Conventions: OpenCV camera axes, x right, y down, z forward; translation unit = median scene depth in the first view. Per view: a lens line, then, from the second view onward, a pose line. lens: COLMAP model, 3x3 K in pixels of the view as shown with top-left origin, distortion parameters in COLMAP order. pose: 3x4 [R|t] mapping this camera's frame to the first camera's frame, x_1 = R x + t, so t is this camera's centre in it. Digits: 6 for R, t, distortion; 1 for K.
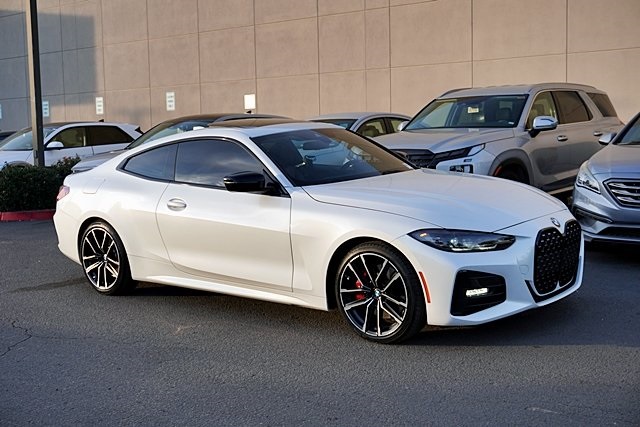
lens RADIAL K [[804.7, 0, 314.0], [0, 804.7, 212.7], [0, 0, 1]] dist [-0.004559, 0.000000]
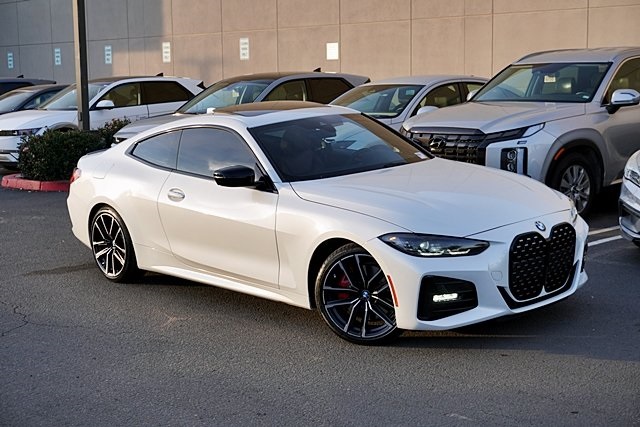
lens RADIAL K [[999.4, 0, 319.8], [0, 999.4, 213.5], [0, 0, 1]] dist [-0.029012, 0.000000]
pose [[0.991069, 0.023406, -0.131280, 0.187934], [-0.017686, 0.998850, 0.044572, -0.050429], [0.132172, -0.041852, 0.990343, -0.207795]]
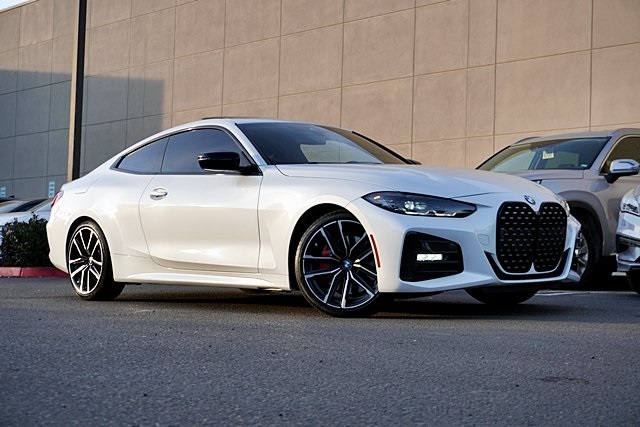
lens RADIAL K [[1038.3, 0, 326.5], [0, 1038.3, 216.1], [0, 0, 1]] dist [-0.015447, 0.000000]
pose [[0.990680, 0.039924, -0.130226, 0.215802], [-0.058264, 0.988405, -0.140217, 0.205312], [0.123119, 0.146497, 0.981519, -0.201397]]
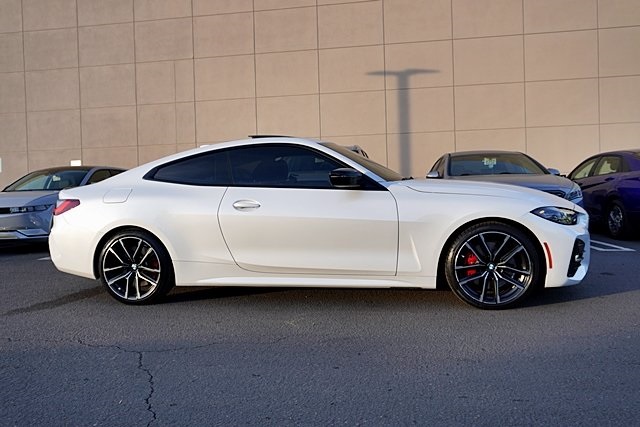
lens RADIAL K [[481.6, 0, 317.8], [0, 481.6, 211.6], [0, 0, 1]] dist [-0.019362, 0.016538]
pose [[0.871598, -0.011098, 0.490096, -0.455555], [0.053024, 0.996013, -0.071745, 0.054888], [-0.487346, 0.088520, 0.868711, 0.490225]]
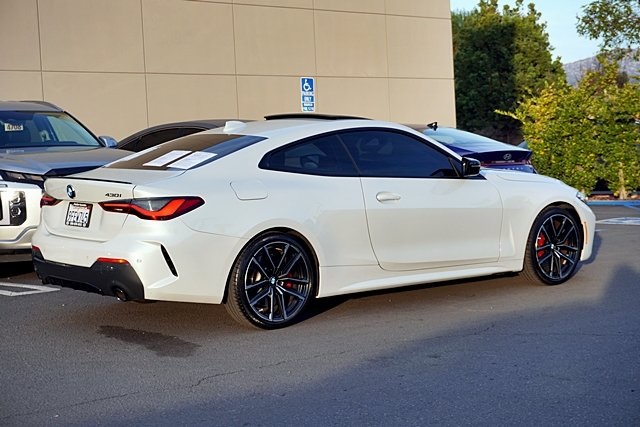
lens RADIAL K [[1203.8, 0, 321.5], [0, 1203.8, 213.4], [0, 0, 1]] dist [-0.095678, 0.000000]
pose [[0.186062, -0.025589, 0.982205, -1.795676], [0.133141, 0.991097, 0.000600, -0.003104], [-0.973476, 0.130660, 0.187812, 0.946958]]
